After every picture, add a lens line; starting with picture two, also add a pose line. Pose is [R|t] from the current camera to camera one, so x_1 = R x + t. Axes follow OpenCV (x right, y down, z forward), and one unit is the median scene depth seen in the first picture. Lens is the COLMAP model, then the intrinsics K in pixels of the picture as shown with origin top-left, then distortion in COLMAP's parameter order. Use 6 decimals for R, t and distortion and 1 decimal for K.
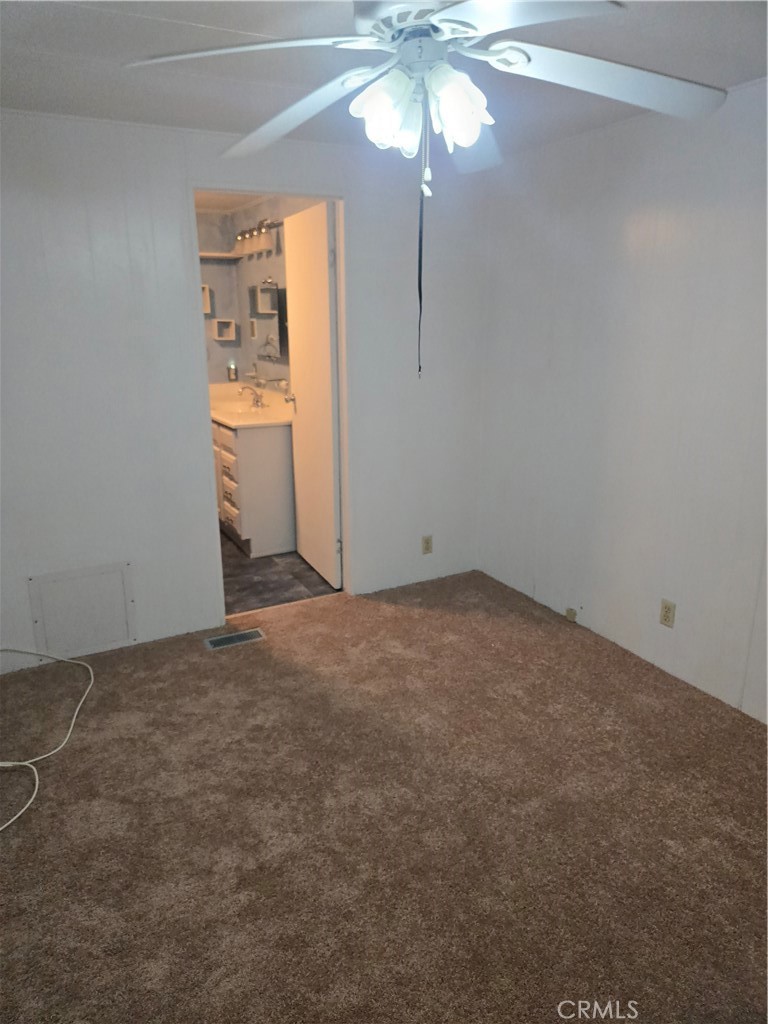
lens RADIAL K [[687.5, 0, 387.6], [0, 687.5, 512.5], [0, 0, 1]] dist [0.002229, -0.002307]
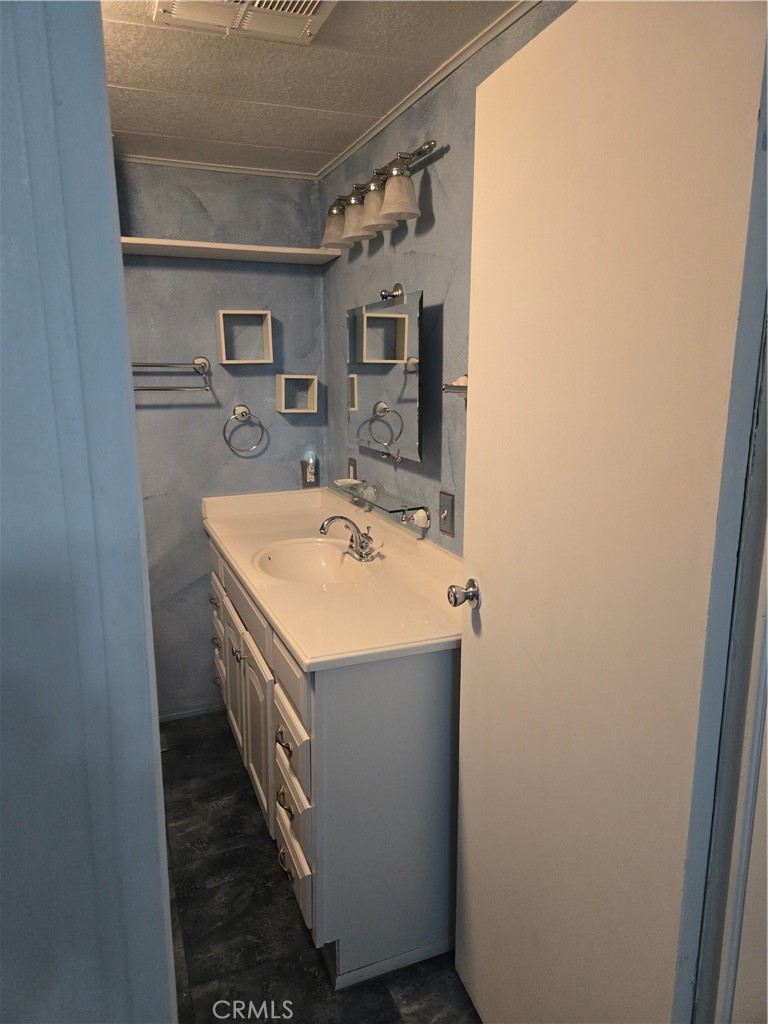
lens RADIAL K [[687.5, 0, 380.0], [0, 687.5, 509.0], [0, 0, 1]] dist [0.002229, -0.002307]
pose [[0.992922, 0.023423, -0.116438, -0.114135], [-0.032740, 0.996356, -0.078762, -0.141820], [0.114168, 0.082017, 0.990070, 0.502913]]
